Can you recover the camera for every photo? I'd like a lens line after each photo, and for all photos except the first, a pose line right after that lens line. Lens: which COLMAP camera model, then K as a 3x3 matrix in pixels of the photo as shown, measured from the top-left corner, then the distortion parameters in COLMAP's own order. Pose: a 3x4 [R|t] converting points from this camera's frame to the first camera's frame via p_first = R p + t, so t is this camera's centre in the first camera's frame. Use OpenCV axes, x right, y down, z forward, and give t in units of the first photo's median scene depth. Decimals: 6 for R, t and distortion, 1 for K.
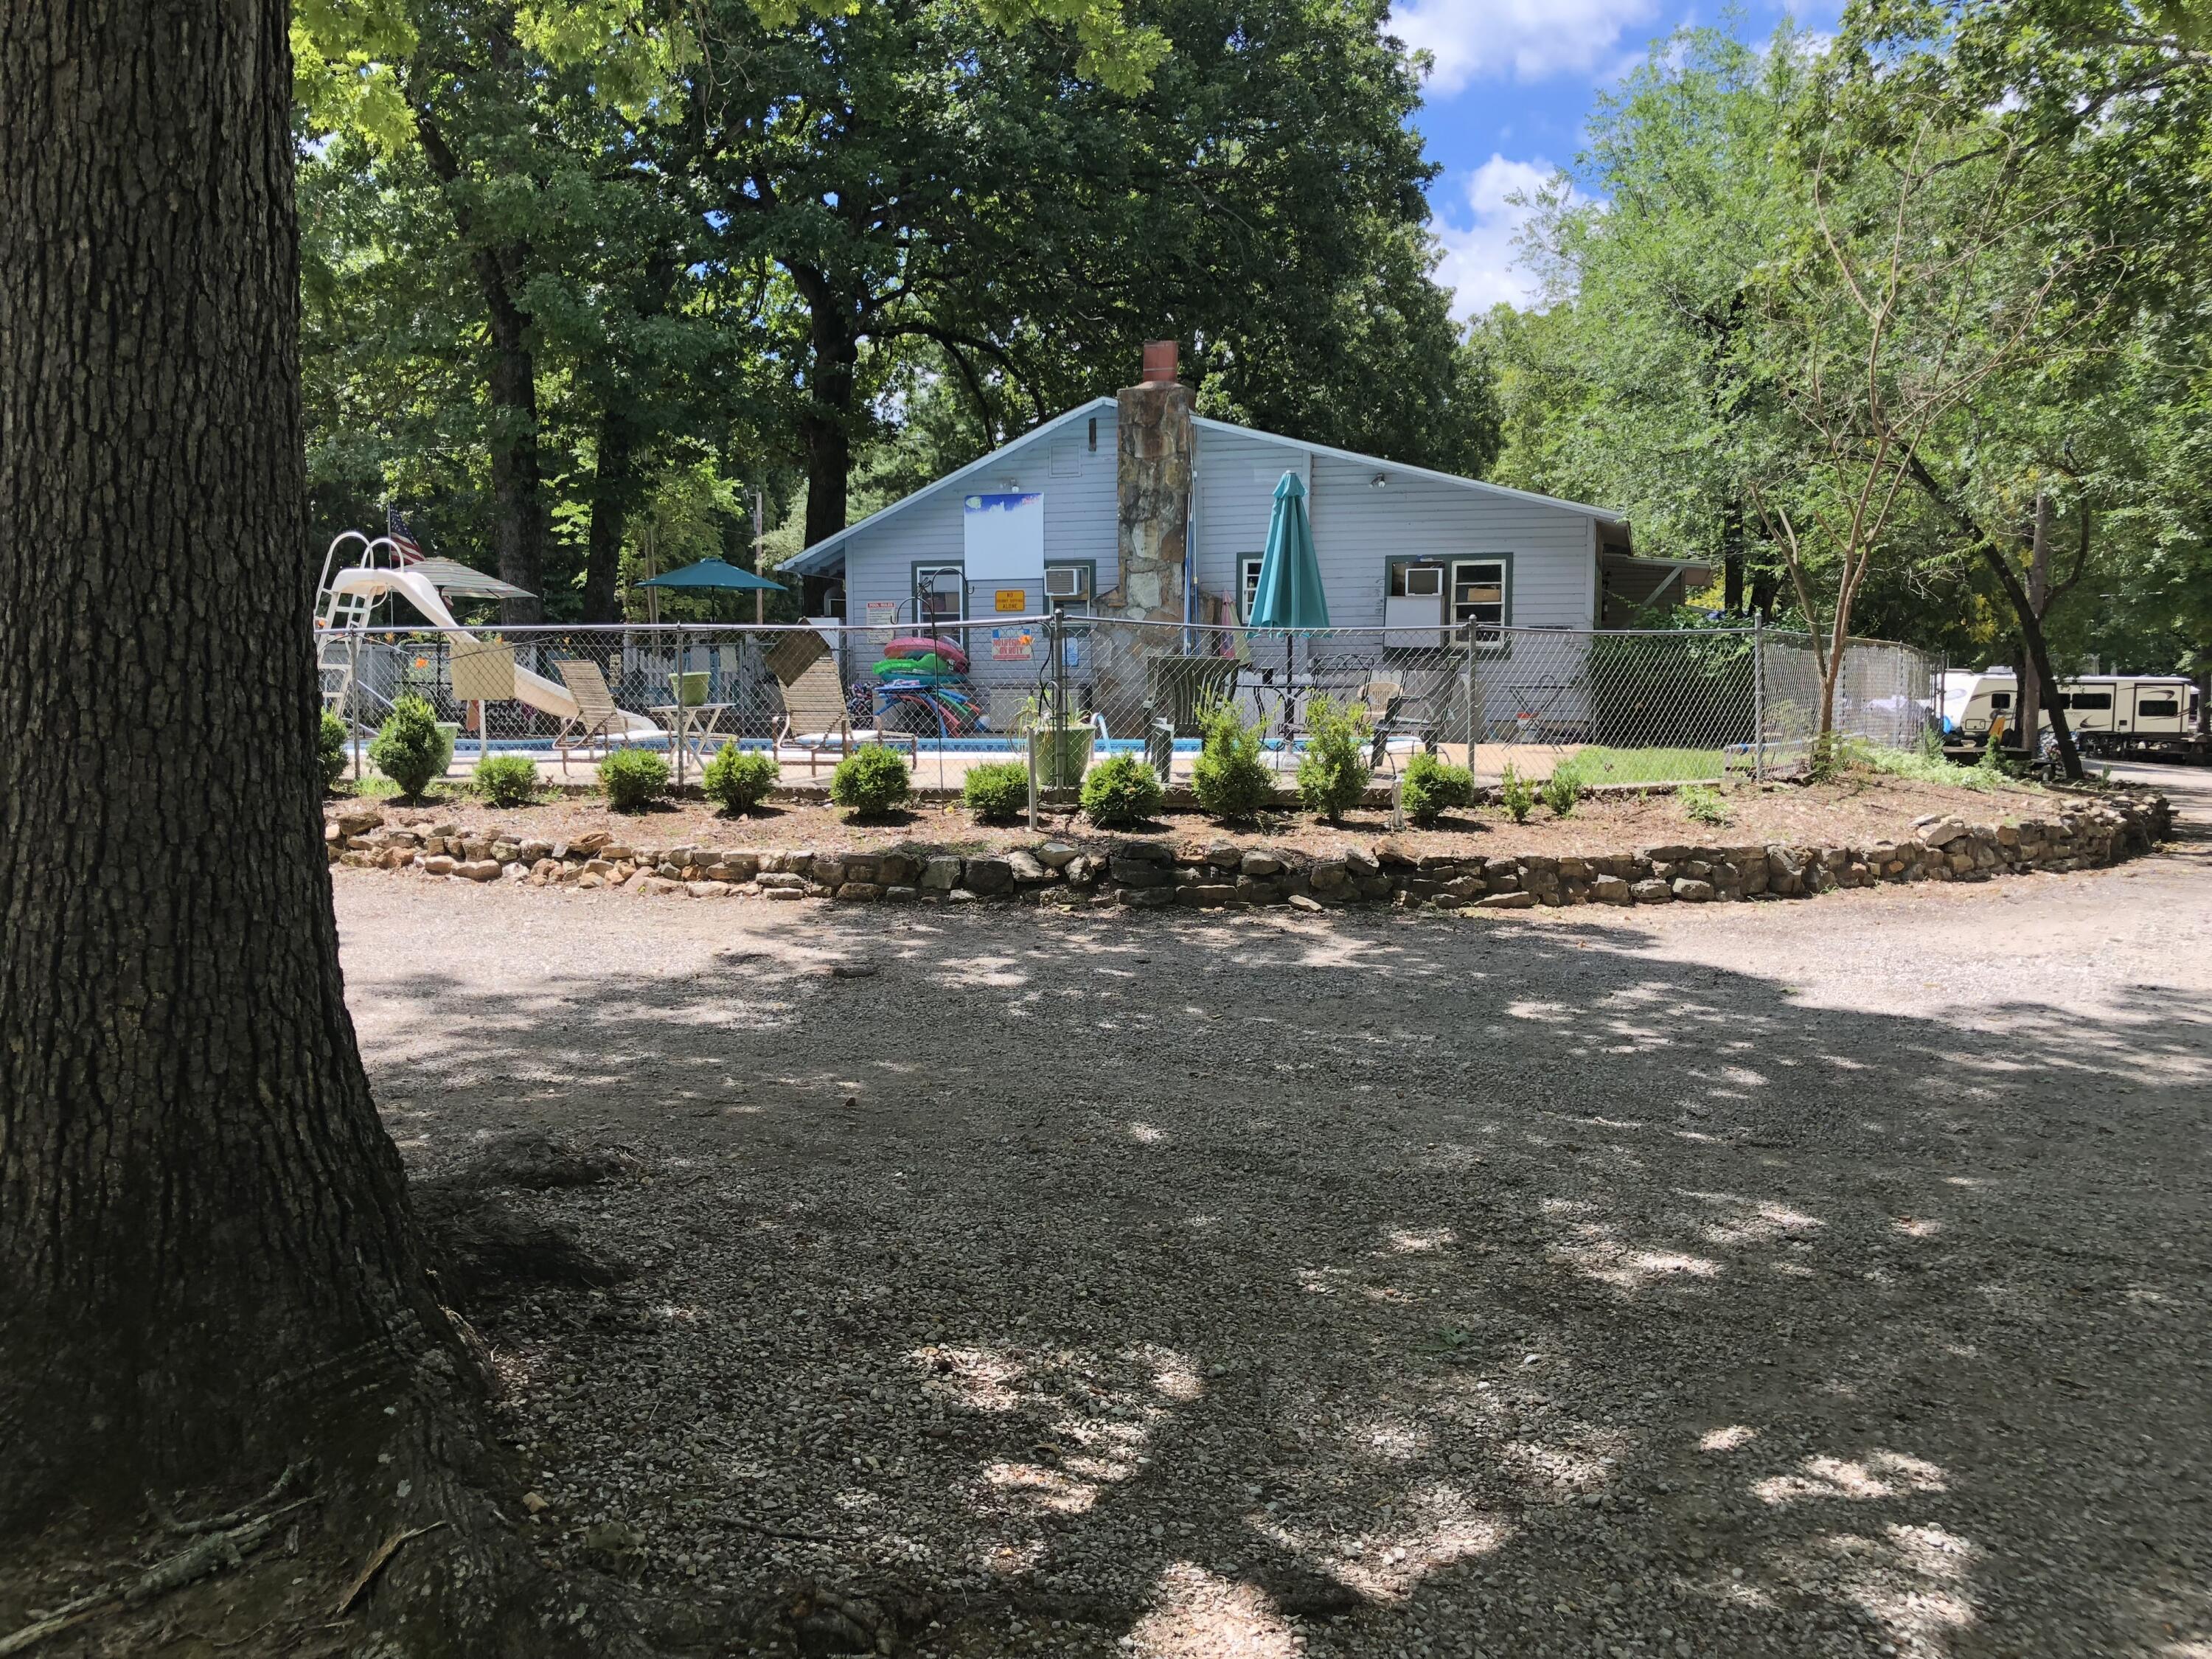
lens RADIAL K [[1780.6, 0, 1106.0], [0, 1780.6, 829.5], [0, 0, 1]] dist [0.044089, 0.001989]
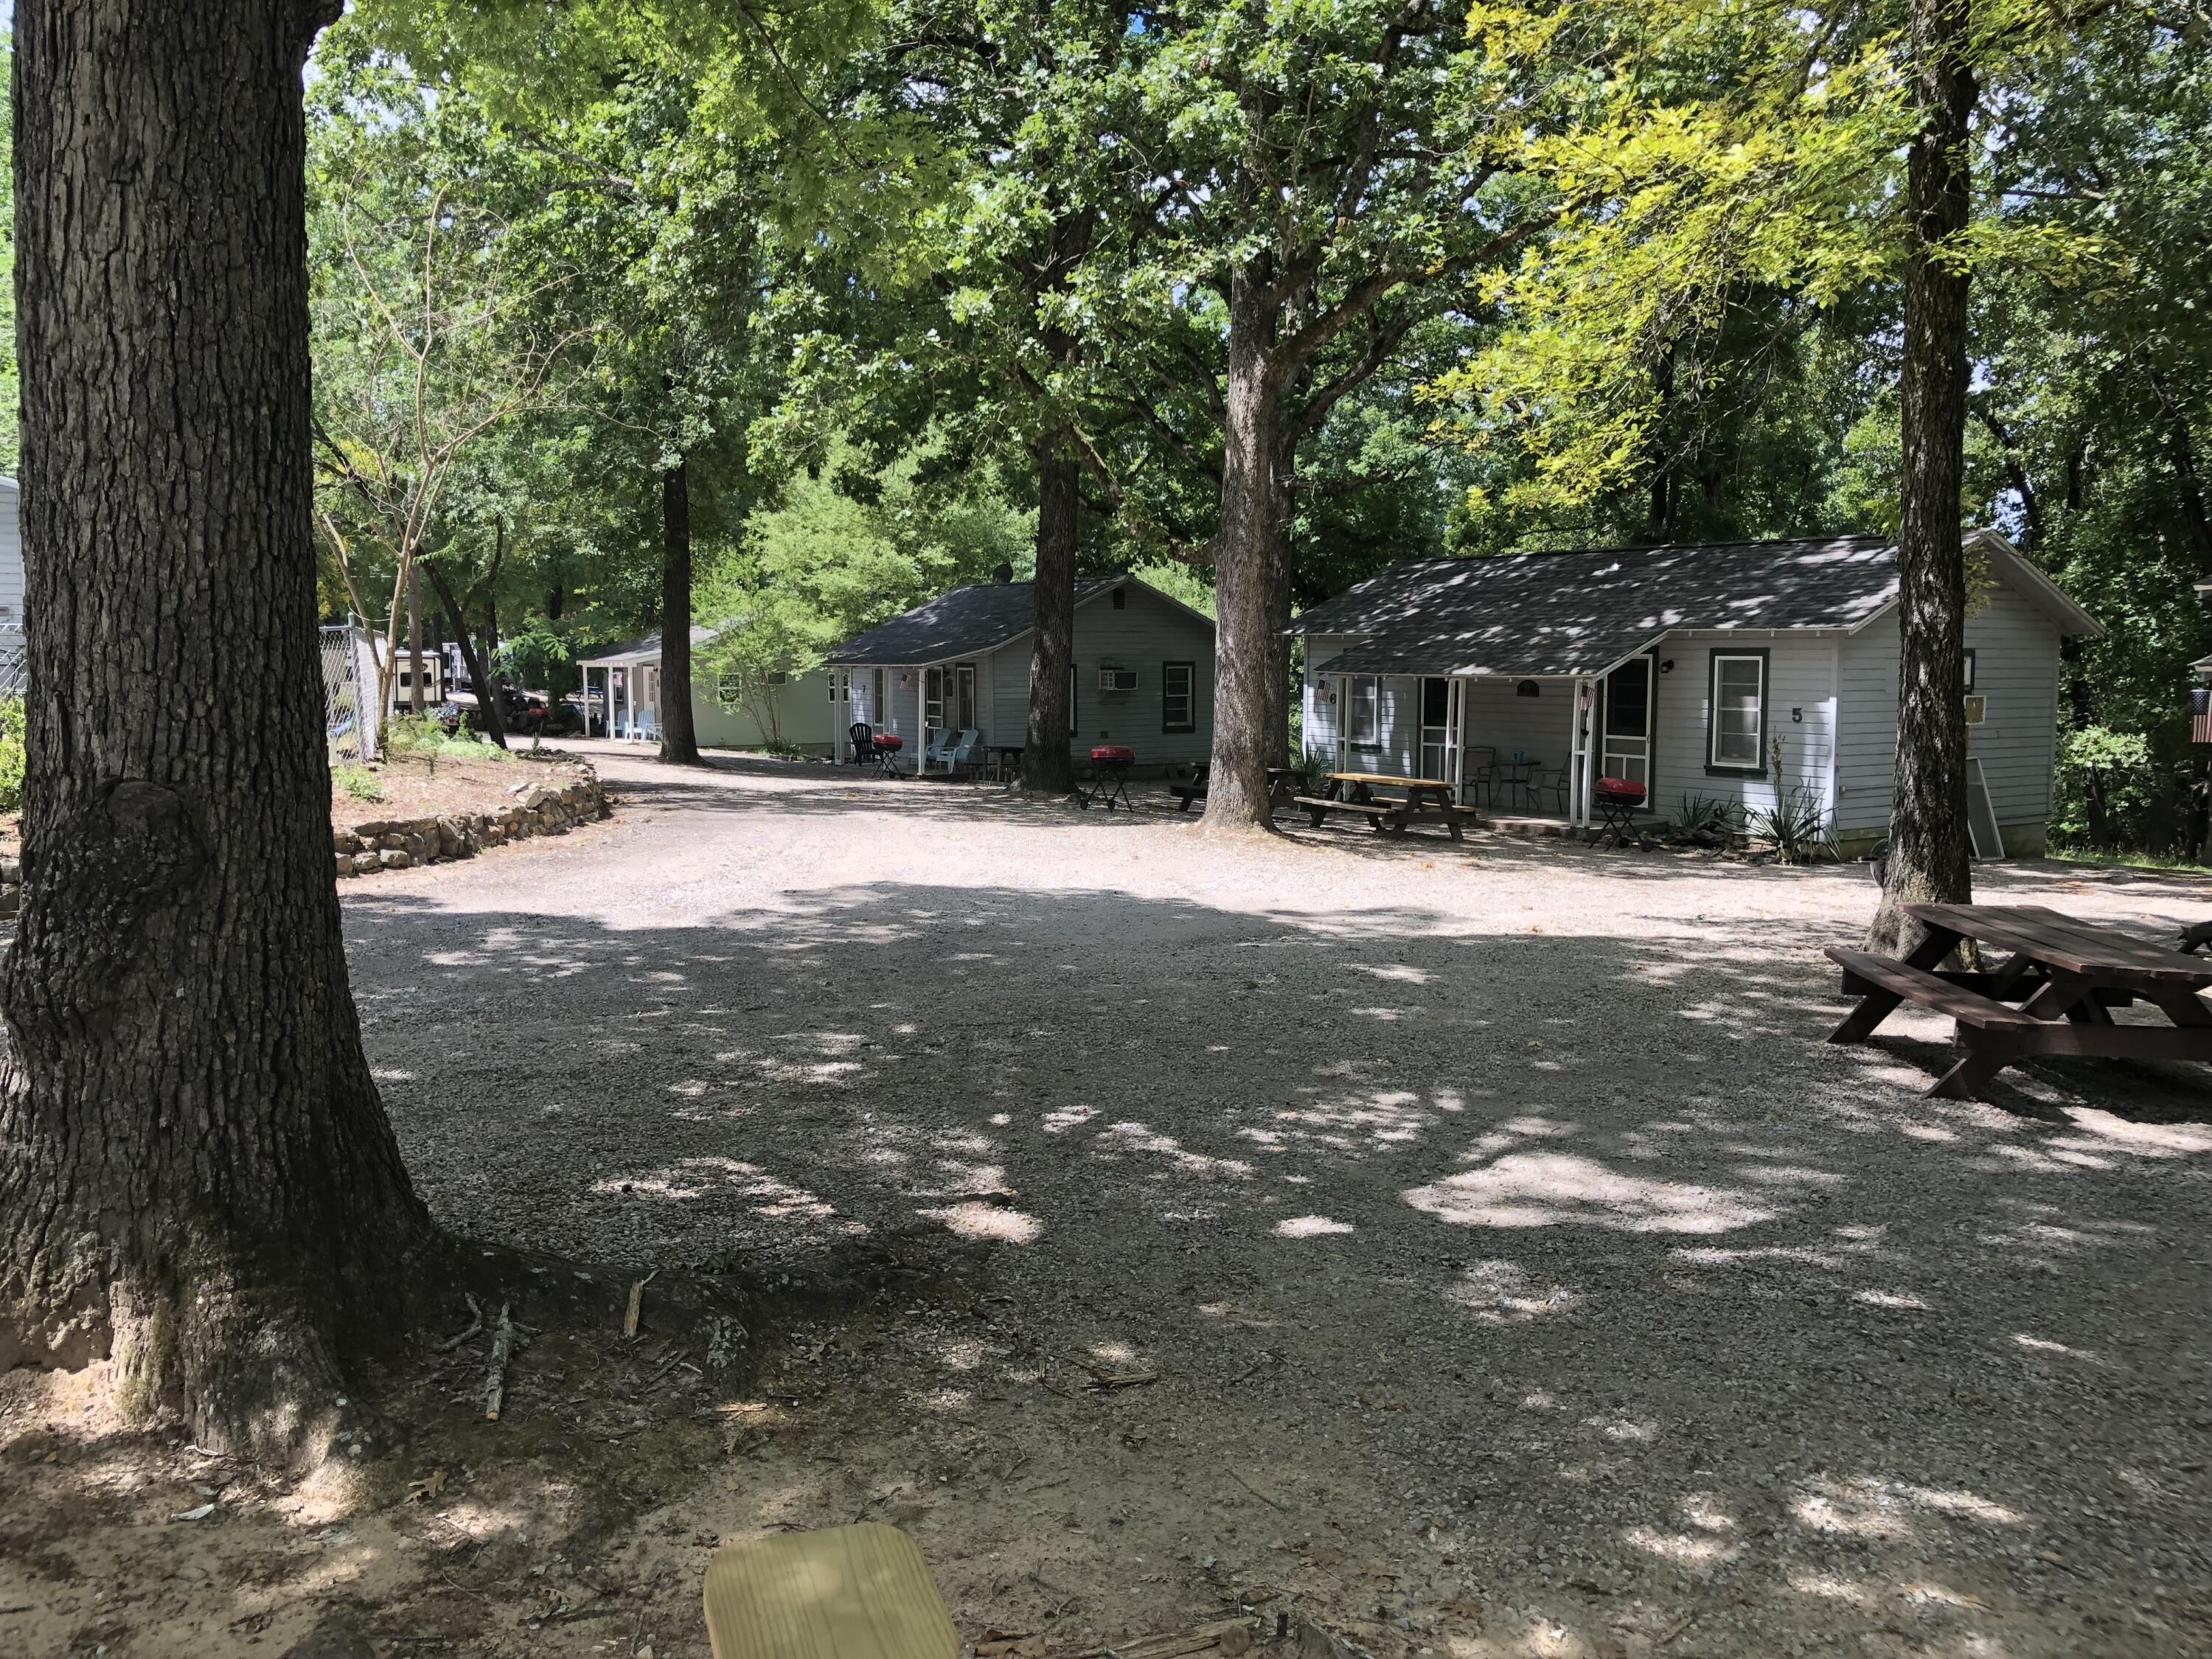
lens RADIAL K [[1820.7, 0, 1109.5], [0, 1820.7, 860.7], [0, 0, 1]] dist [0.010378, -0.003937]
pose [[0.599303, -0.089044, 0.795554, -0.317390], [0.061665, 0.995977, 0.065024, -0.012472], [-0.798143, 0.010089, 0.602383, -0.066517]]
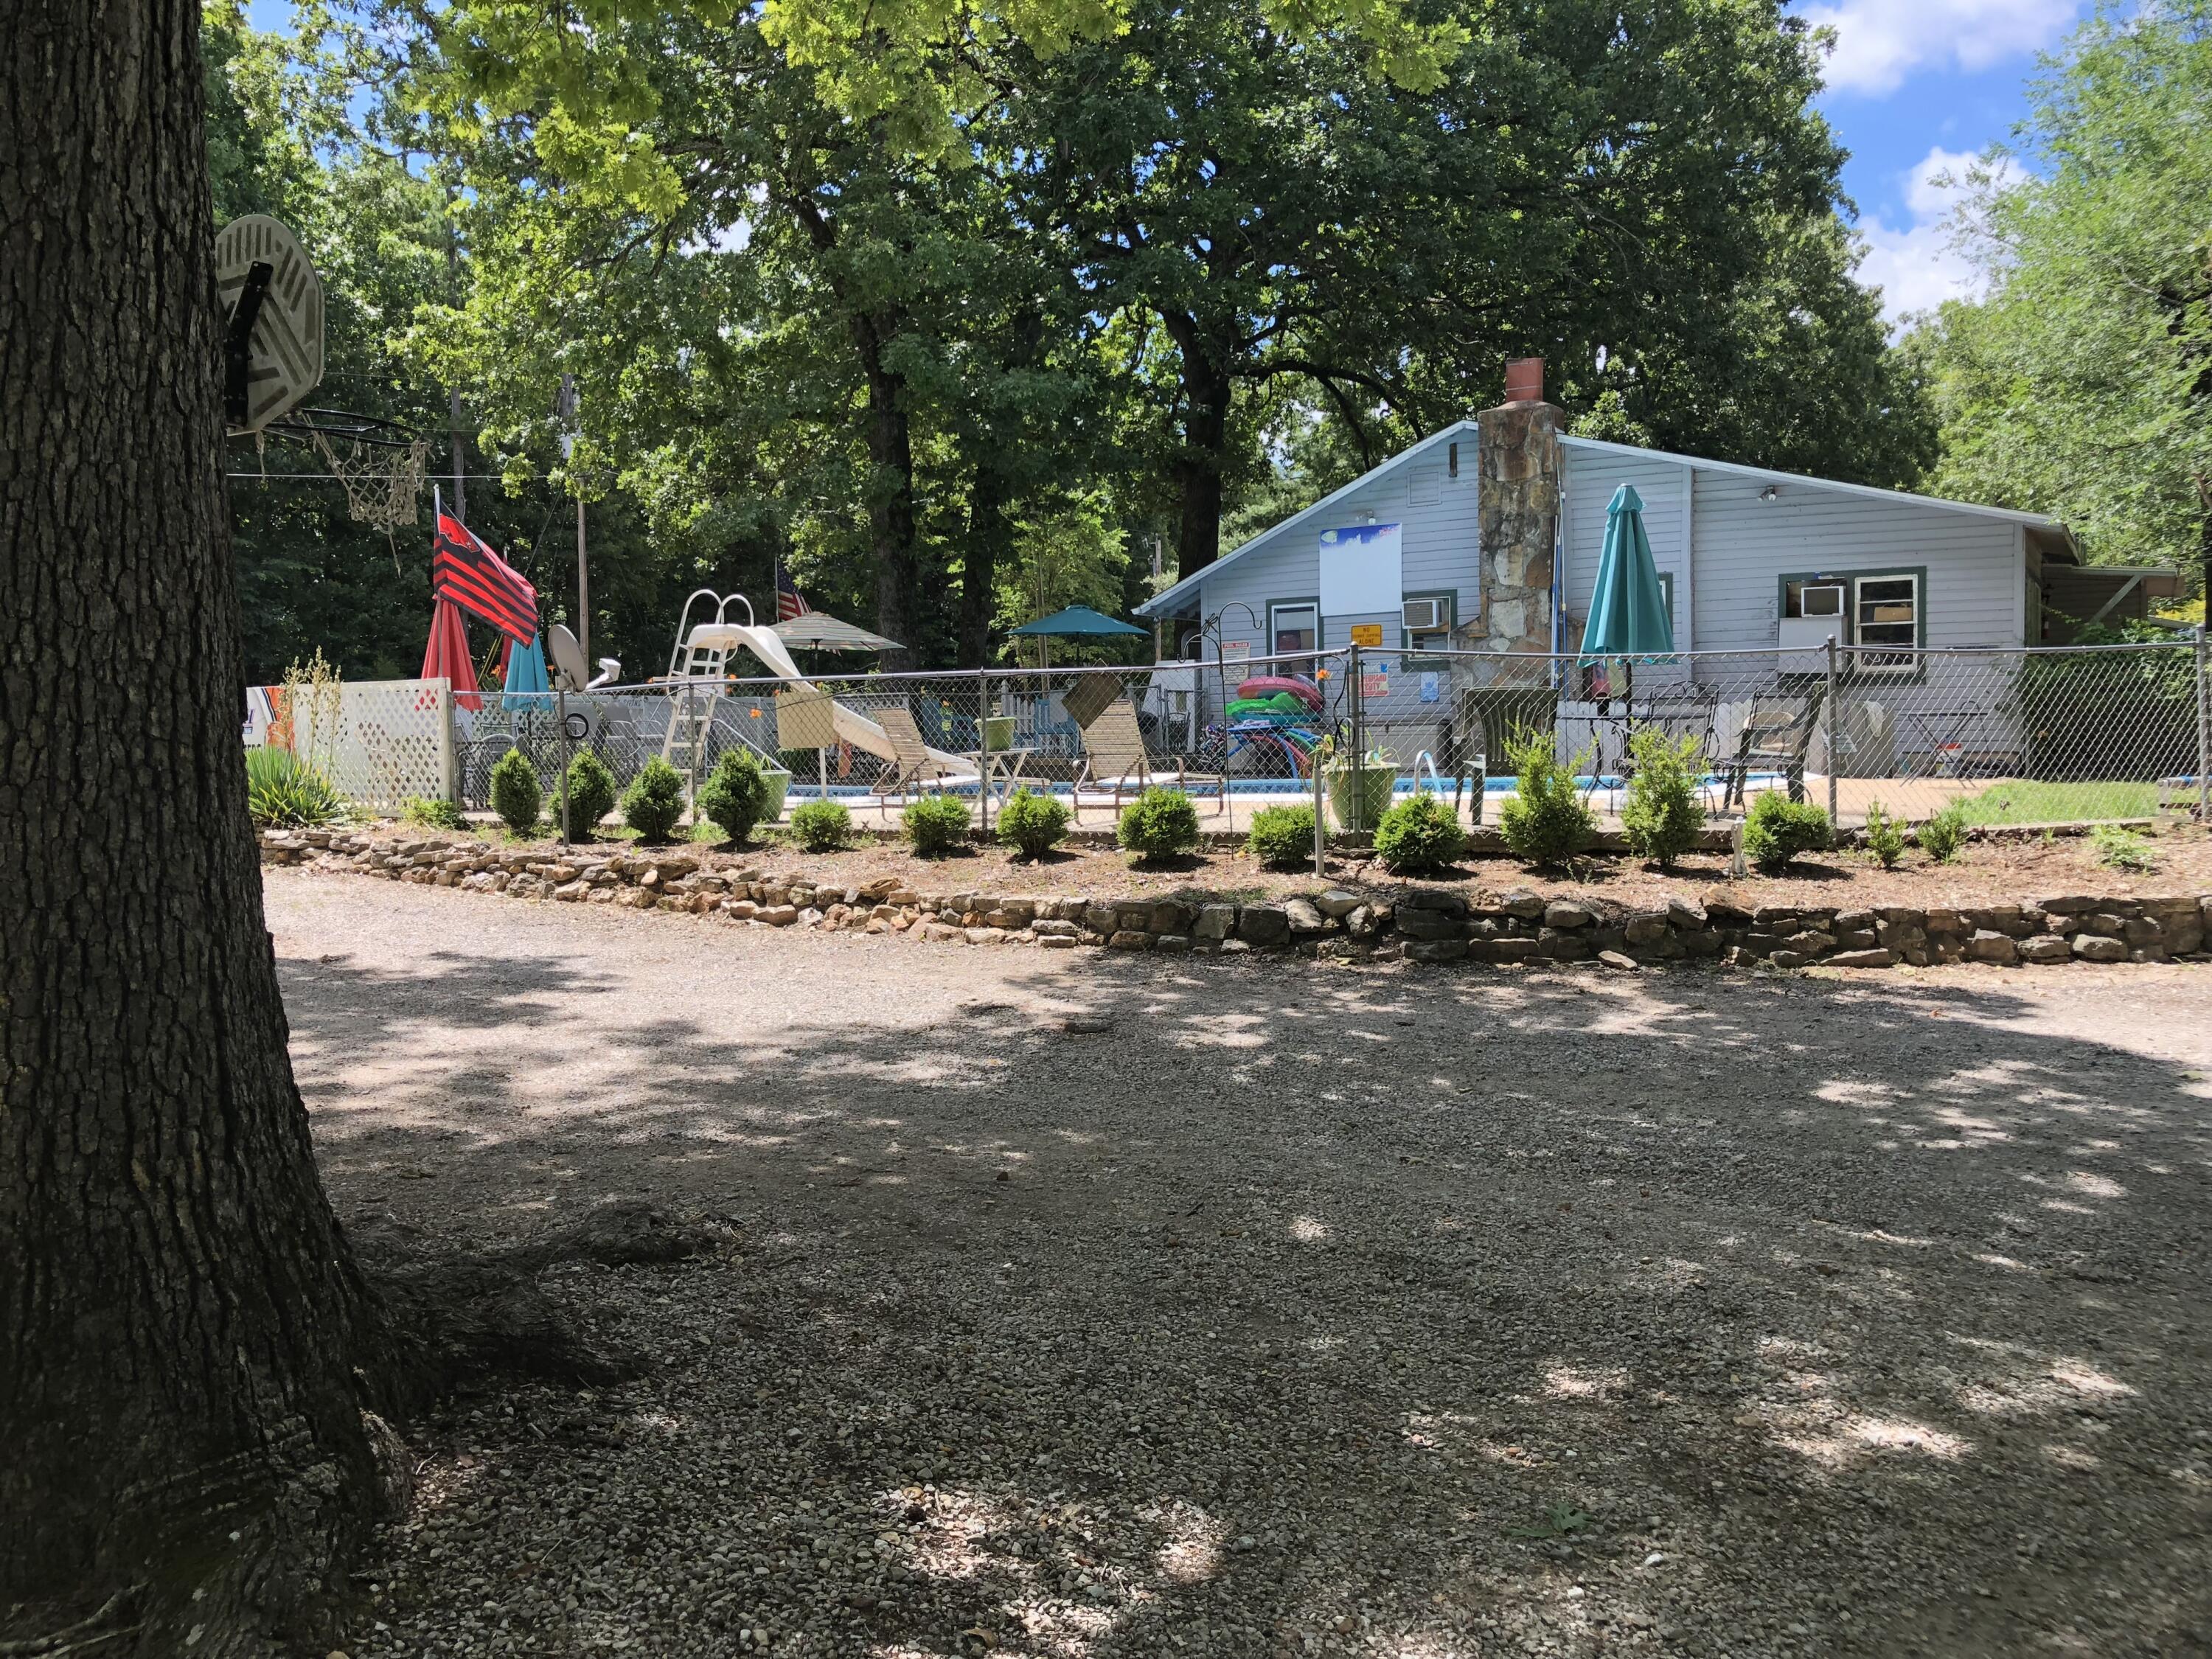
lens RADIAL K [[1783.5, 0, 1106.0], [0, 1783.5, 829.5], [0, 0, 1]] dist [0.029227, -0.005388]
pose [[0.973370, -0.004214, -0.229203, 0.062256], [-0.000932, 0.999750, -0.022340, -0.003253], [0.229240, 0.021958, 0.973122, 0.054984]]
